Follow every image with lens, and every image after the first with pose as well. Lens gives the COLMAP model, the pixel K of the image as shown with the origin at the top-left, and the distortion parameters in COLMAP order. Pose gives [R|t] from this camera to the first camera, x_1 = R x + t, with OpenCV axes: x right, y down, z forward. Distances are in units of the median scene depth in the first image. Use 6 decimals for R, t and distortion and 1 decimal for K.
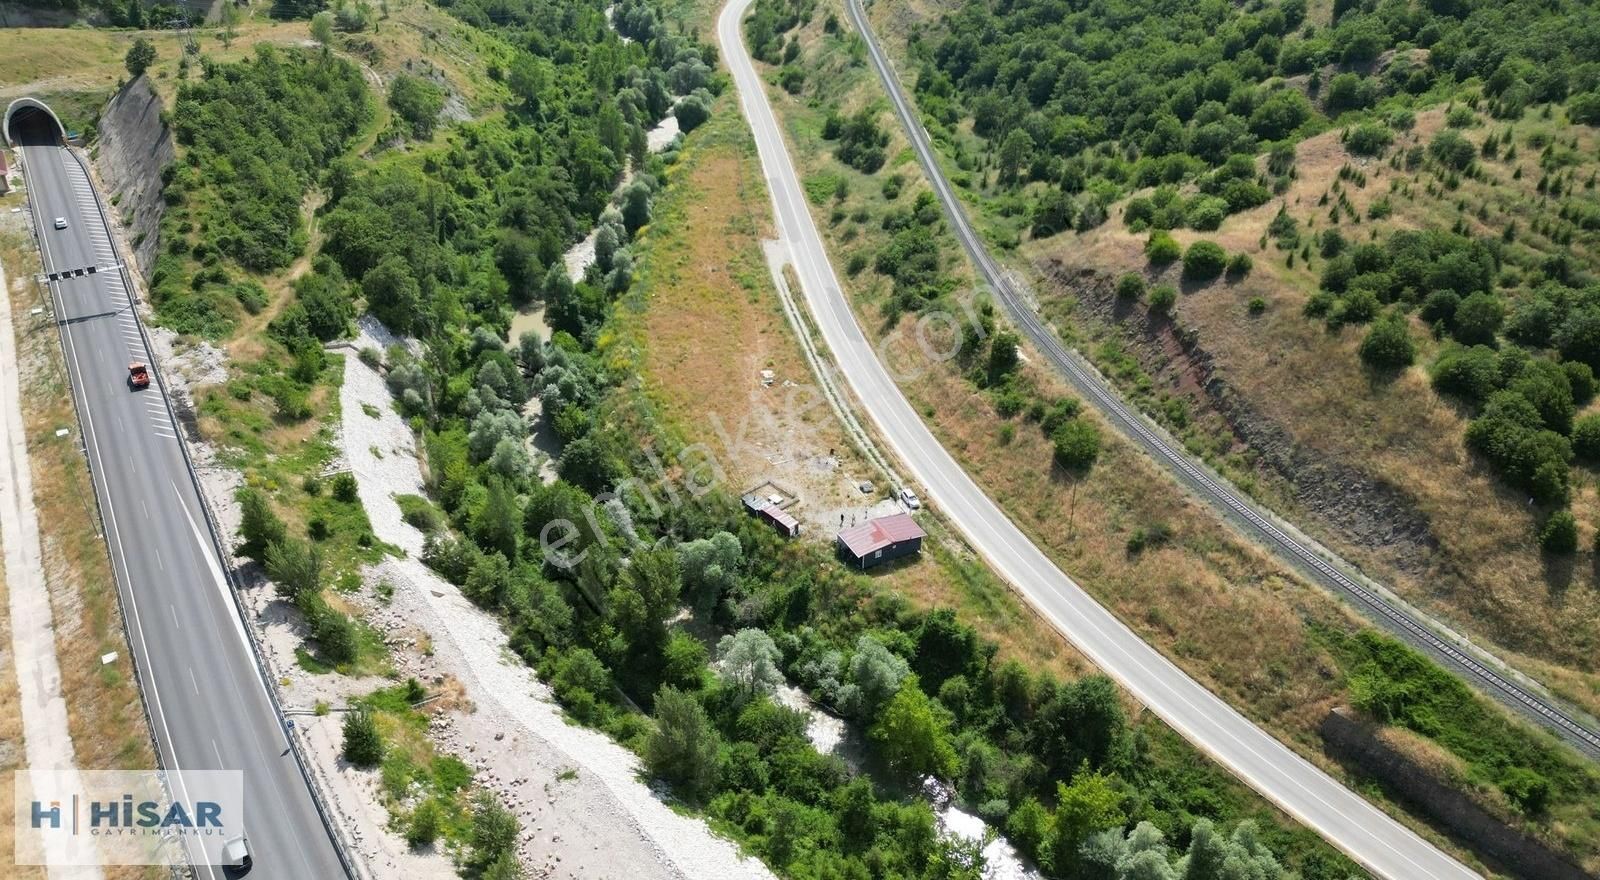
lens RADIAL K [[1110.6, 0, 796.9], [0, 1110.6, 434.3], [0, 0, 1]] dist [0.075760, -0.078976]
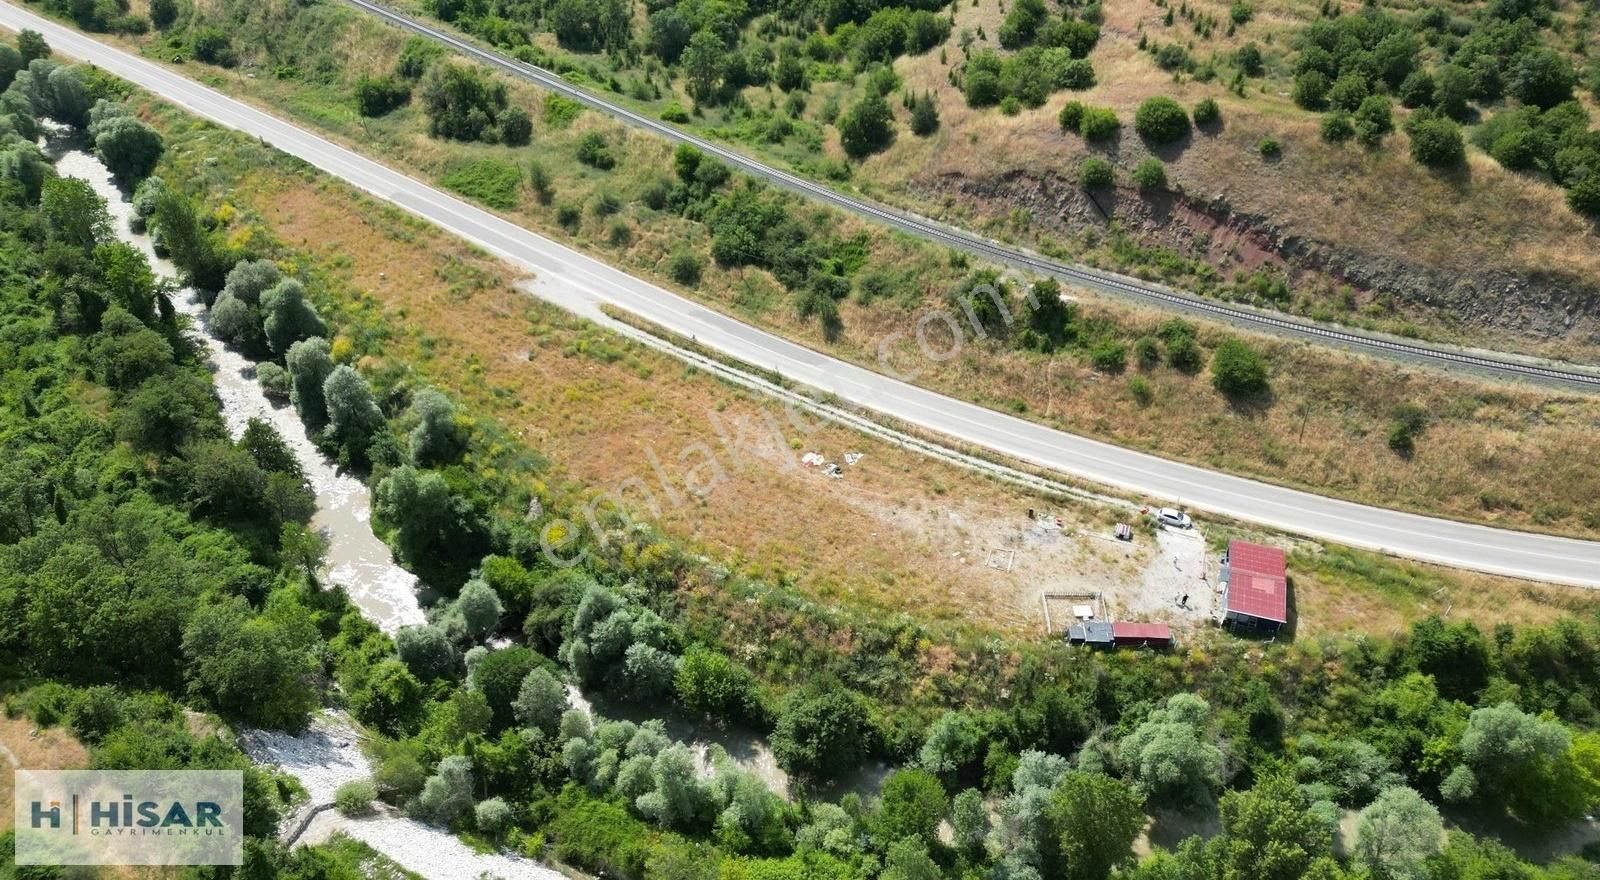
lens RADIAL K [[1110.6, 0, 796.9], [0, 1110.6, 434.3], [0, 0, 1]] dist [0.075760, -0.078976]
pose [[0.703294, -0.469263, 0.534013, -0.464537], [0.392411, 0.882629, 0.258804, -0.293784], [-0.592783, 0.027537, 0.804891, 0.477792]]
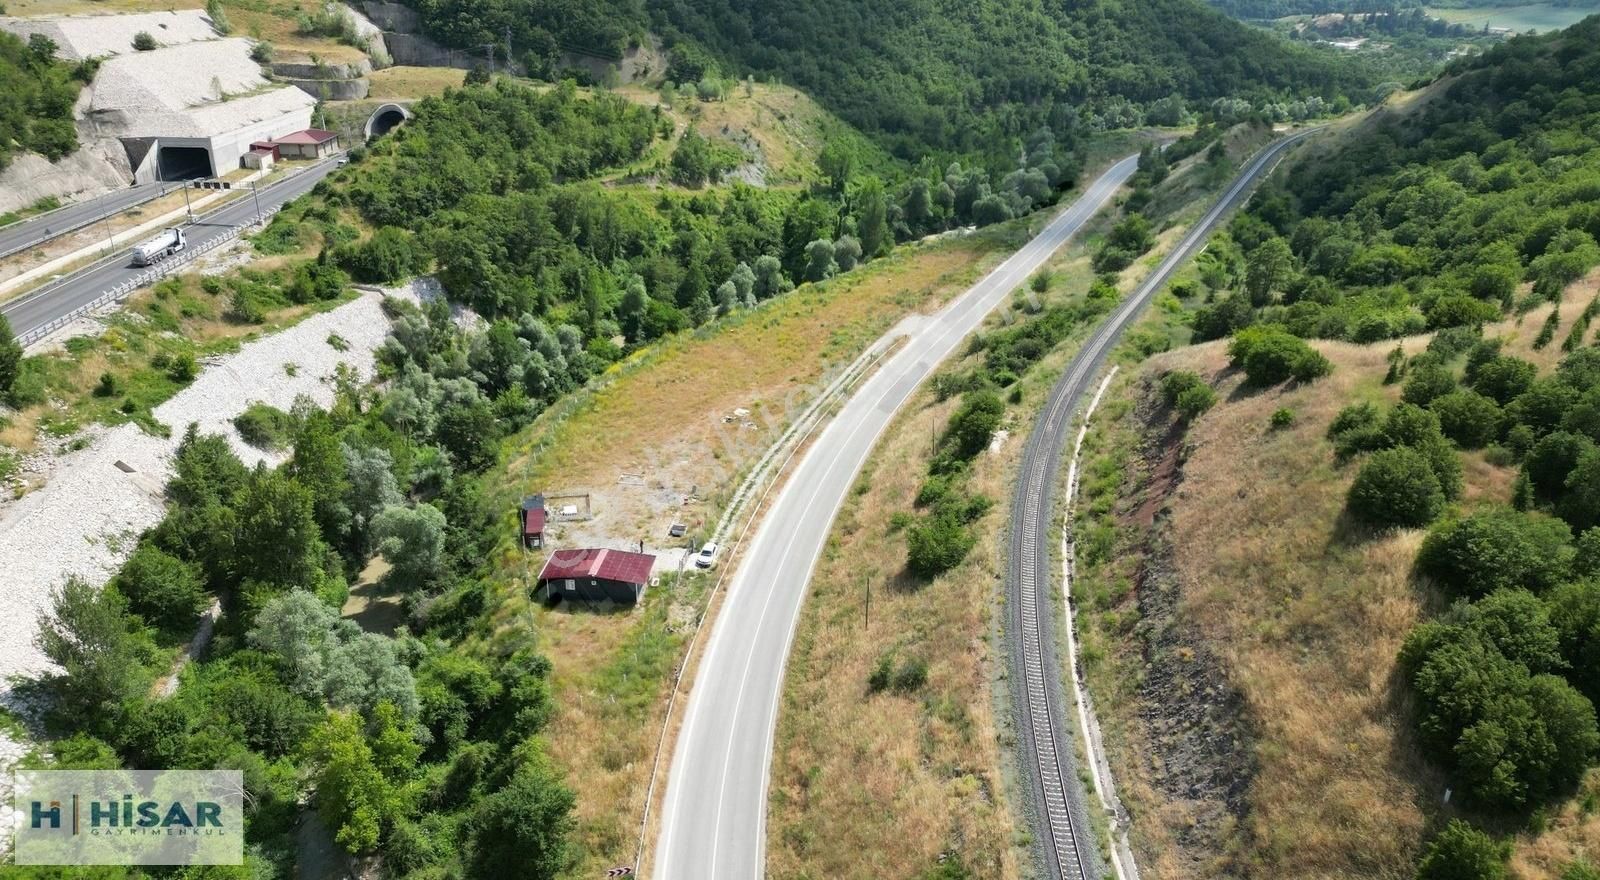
lens RADIAL K [[1110.6, 0, 796.9], [0, 1110.6, 434.3], [0, 0, 1]] dist [0.075760, -0.078976]
pose [[0.845455, 0.213213, -0.489639, 0.479060], [-0.293650, 0.951402, -0.092756, 0.030146], [0.446067, 0.222204, 0.866978, 0.329566]]
